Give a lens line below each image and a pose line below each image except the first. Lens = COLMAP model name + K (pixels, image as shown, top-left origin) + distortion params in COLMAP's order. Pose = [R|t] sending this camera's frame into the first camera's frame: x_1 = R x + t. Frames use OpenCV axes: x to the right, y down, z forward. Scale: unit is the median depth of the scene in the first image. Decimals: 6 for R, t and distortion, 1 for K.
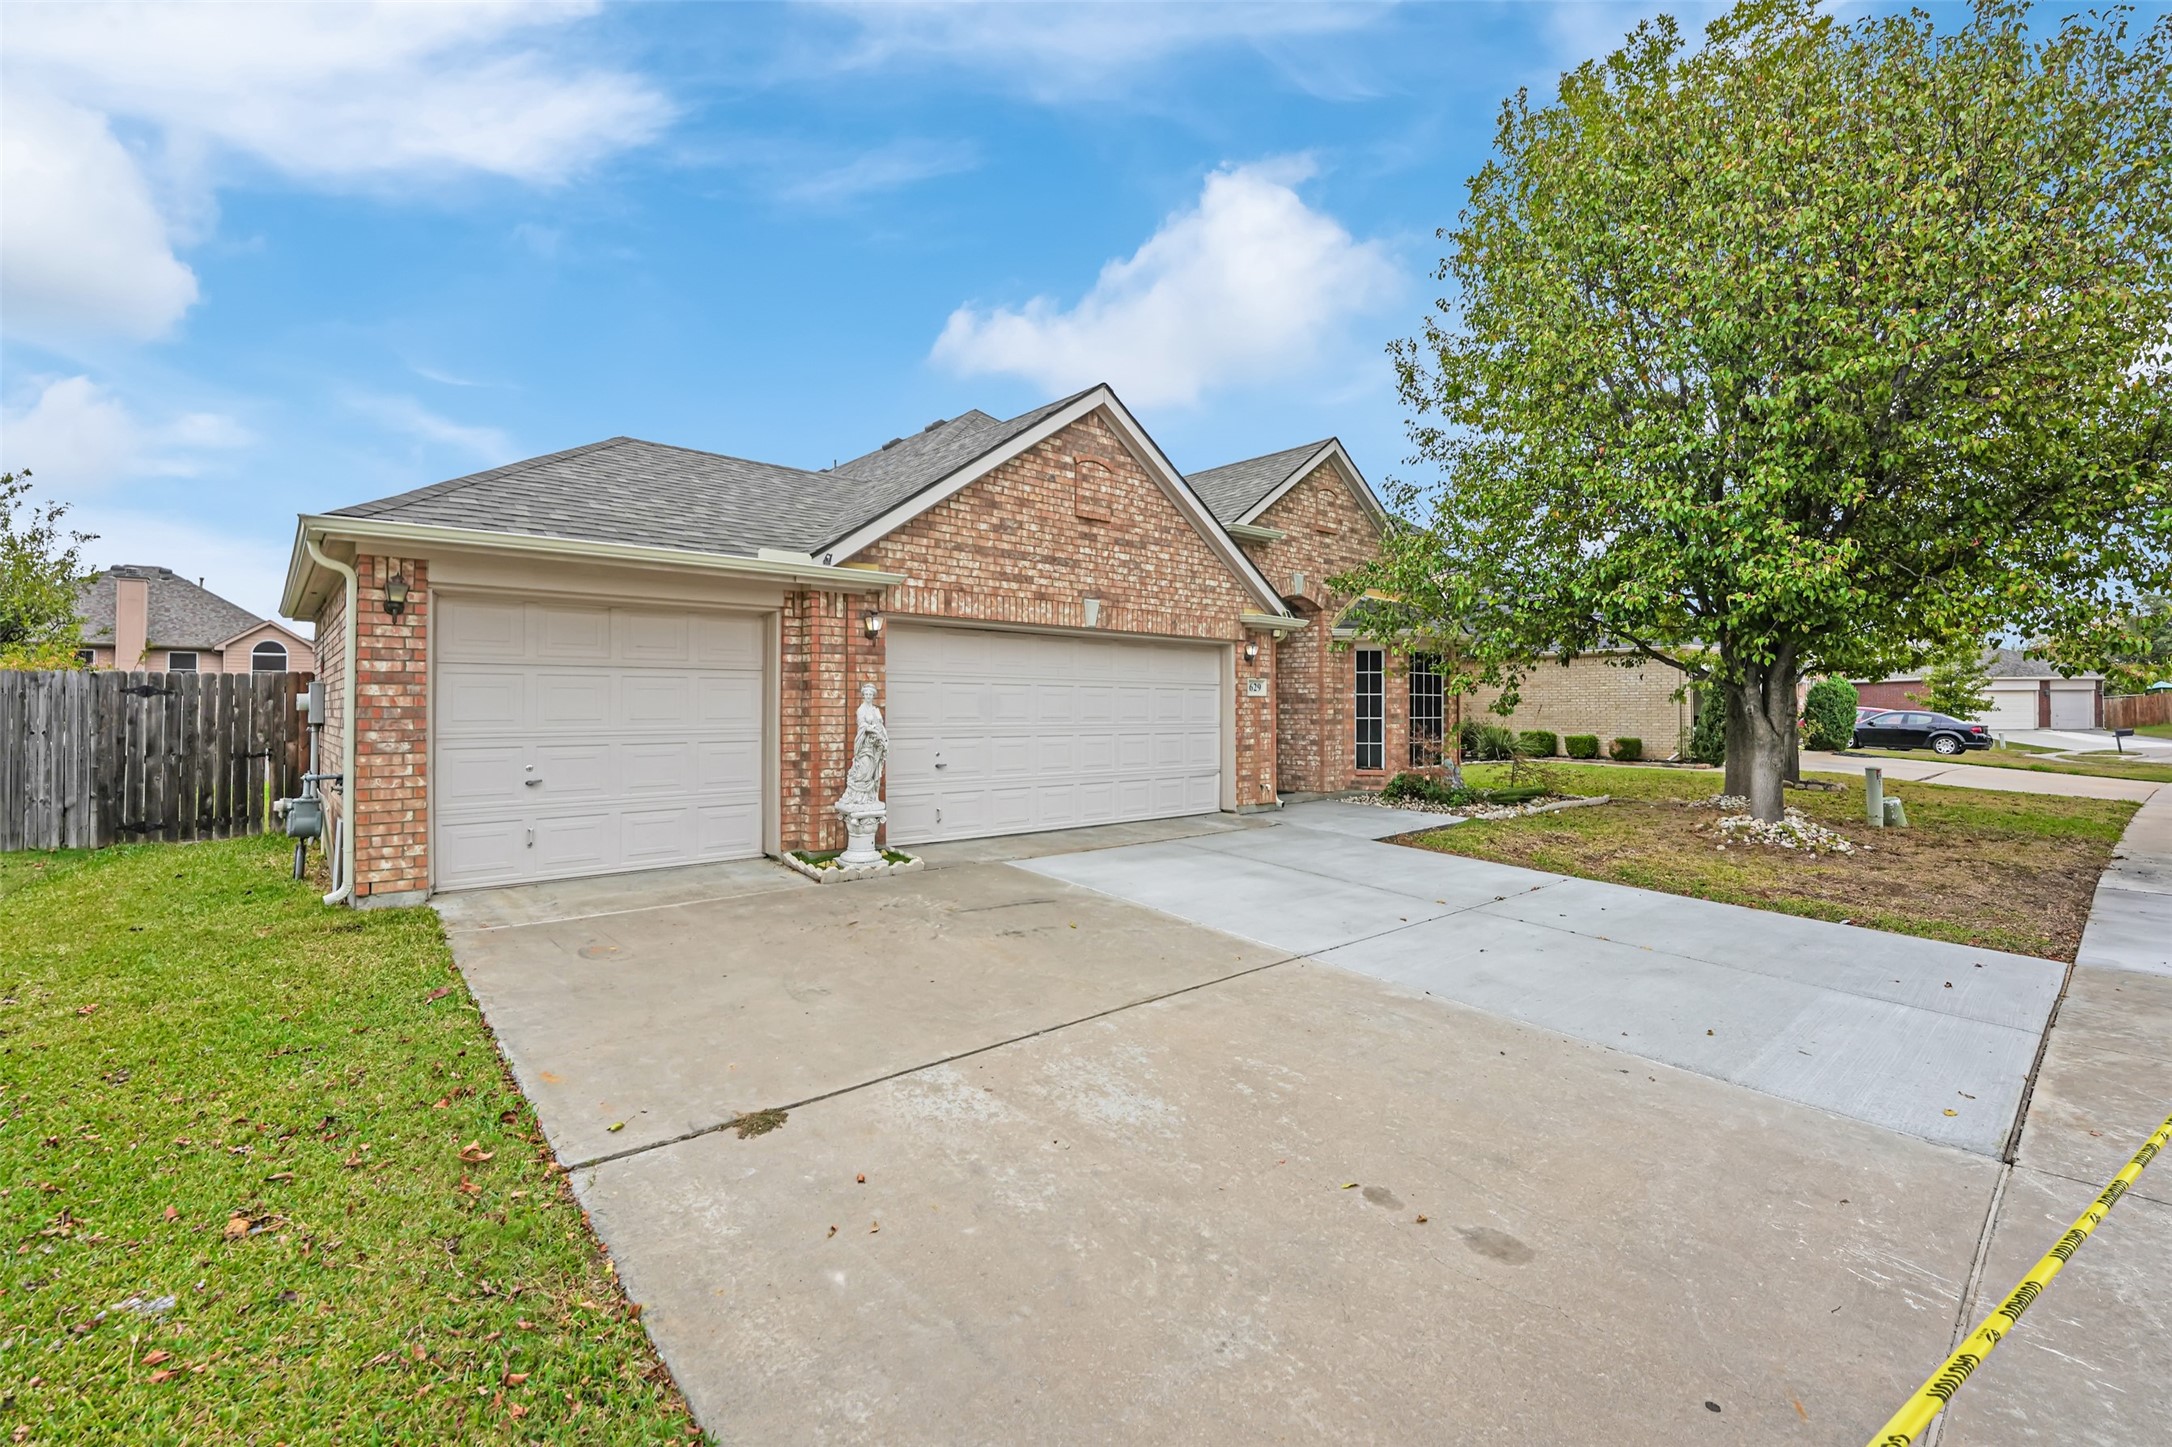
lens RADIAL K [[898.9, 0, 1090.9], [0, 898.9, 711.7], [0, 0, 1]] dist [-0.020016, -0.000849]
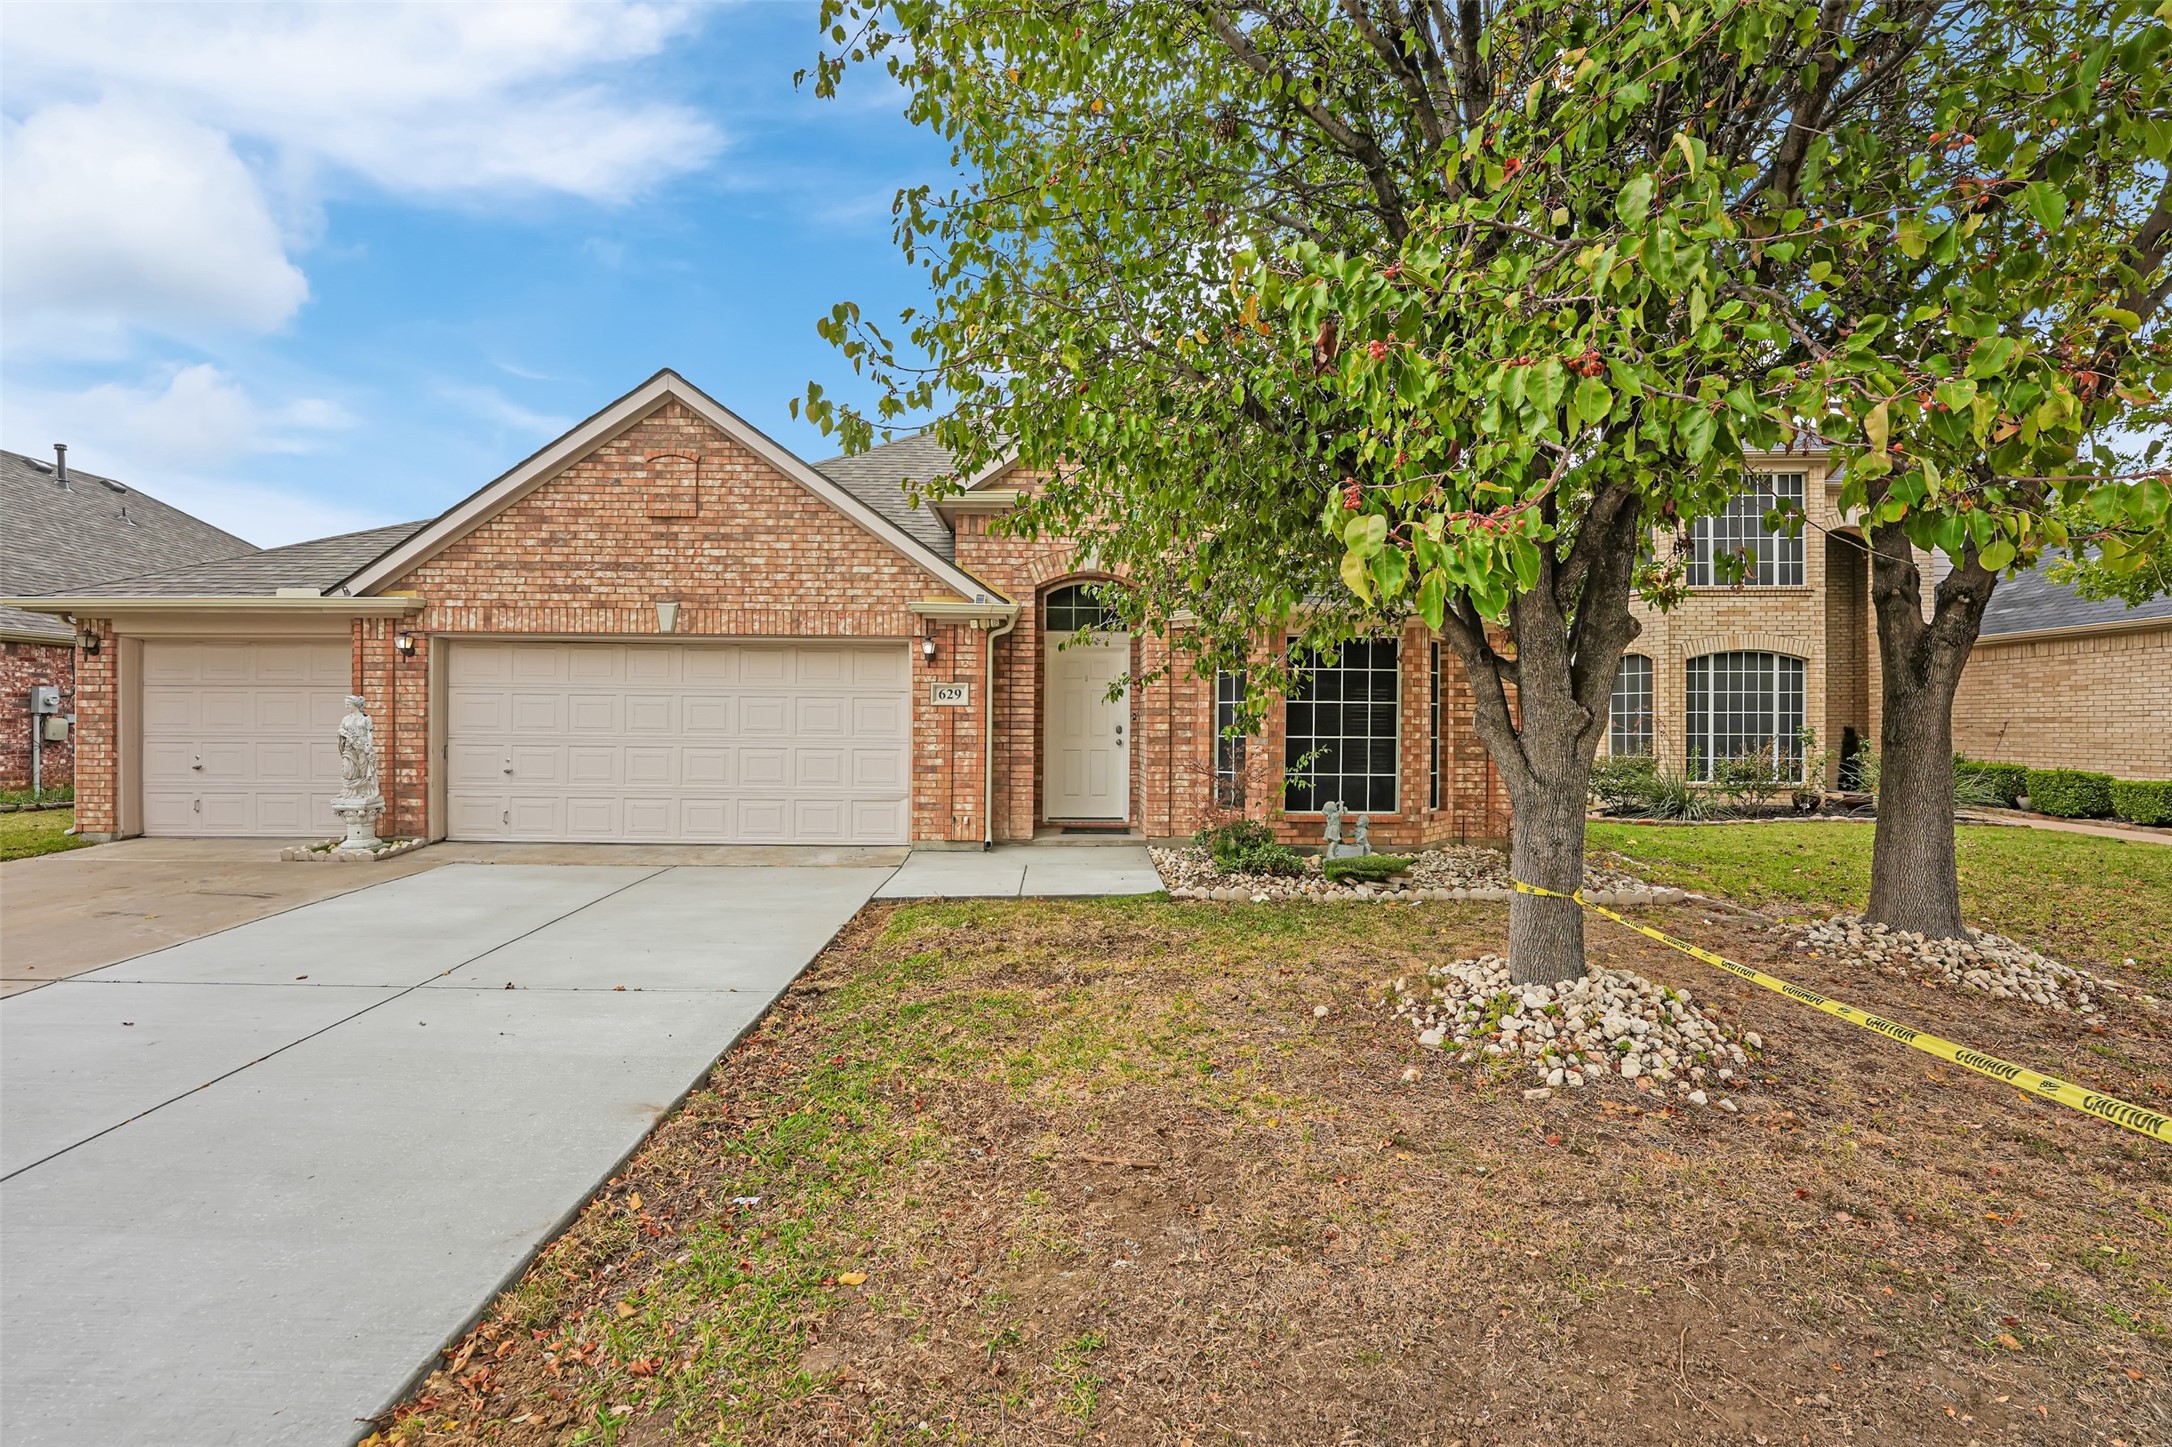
lens RADIAL K [[898.9, 0, 1083.0], [0, 898.9, 728.8], [0, 0, 1]] dist [-0.020016, -0.000849]
pose [[0.774395, 0.018634, -0.632427, 0.992165], [-0.009093, 0.999791, 0.018324, -0.015293], [0.632637, -0.008439, 0.774403, 0.583765]]
